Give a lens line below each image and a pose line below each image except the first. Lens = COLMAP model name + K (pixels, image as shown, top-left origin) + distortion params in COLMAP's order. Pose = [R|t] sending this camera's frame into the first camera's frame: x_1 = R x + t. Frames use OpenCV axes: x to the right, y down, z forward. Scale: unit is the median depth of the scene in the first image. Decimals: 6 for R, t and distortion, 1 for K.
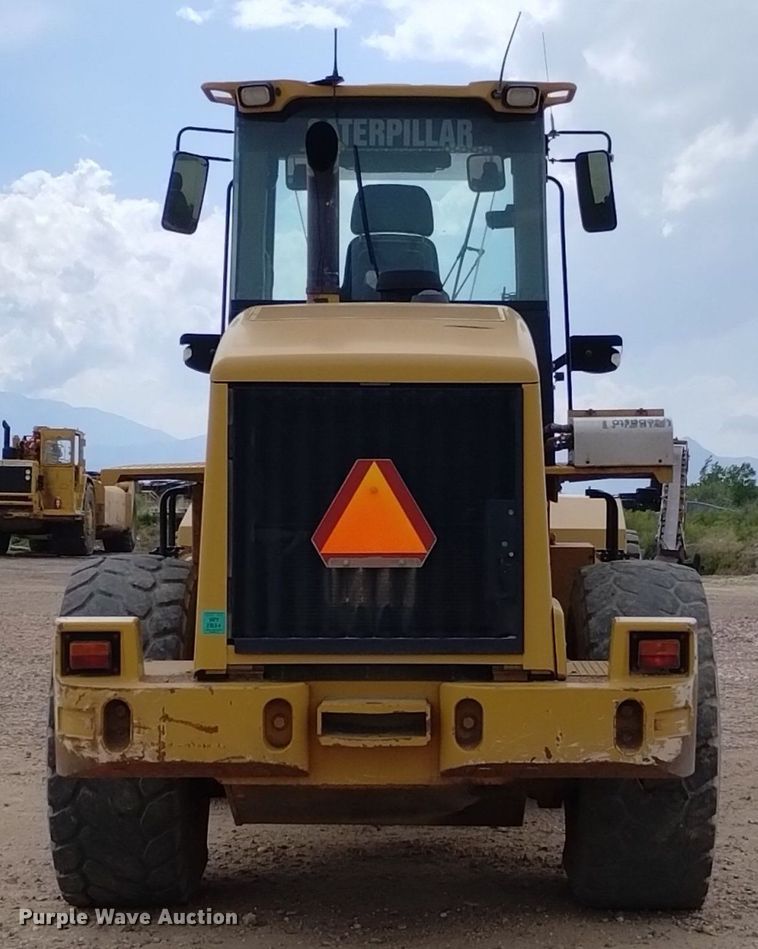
lens RADIAL K [[2303.8, 0, 379.0], [0, 2303.8, 474.5], [0, 0, 1]] dist [0.050633, 0.532606]
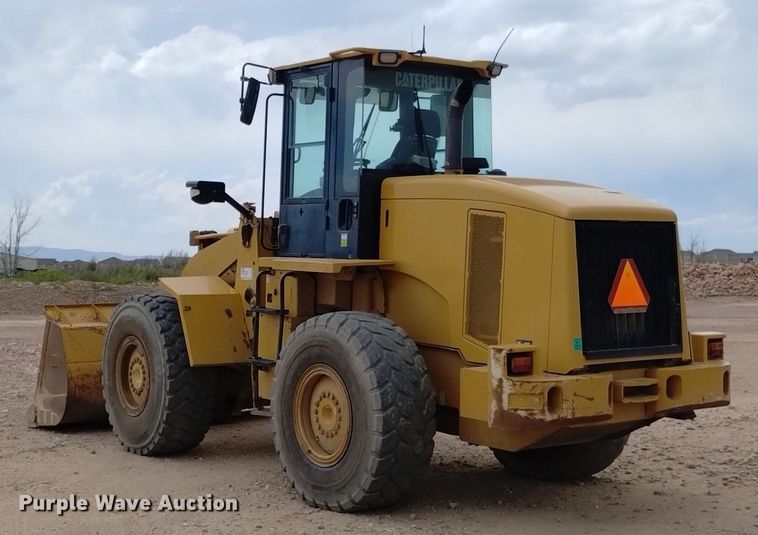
lens RADIAL K [[1314.3, 0, 379.0], [0, 1314.3, 267.5], [0, 0, 1]] dist [0.034524, 0.094970]
pose [[0.780713, -0.010170, 0.624807, -0.885850], [0.003877, 0.999927, 0.011431, -0.013099], [-0.624877, -0.006502, 0.780696, 0.243978]]
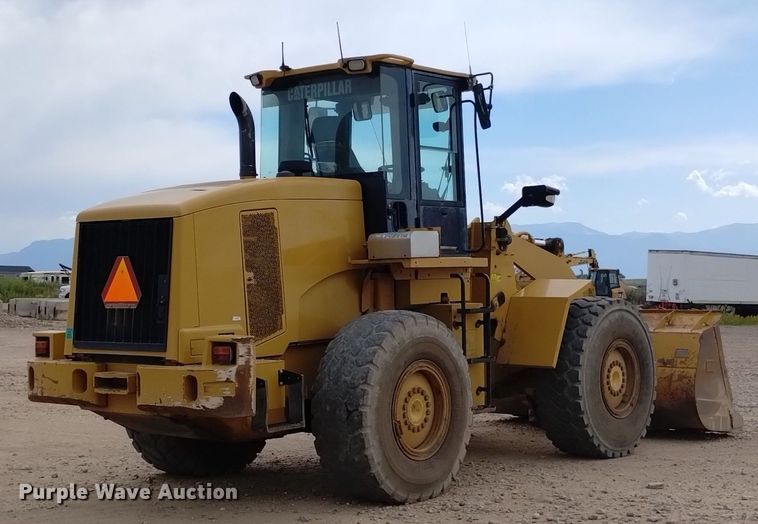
lens RADIAL K [[1242.1, 0, 379.0], [0, 1242.1, 262.0], [0, 0, 1]] dist [0.019370, -0.046657]
pose [[0.787843, -0.018140, -0.615609, 0.873999], [0.009504, 0.999805, -0.017298, 0.020126], [0.615803, 0.007777, 0.787862, 0.258348]]
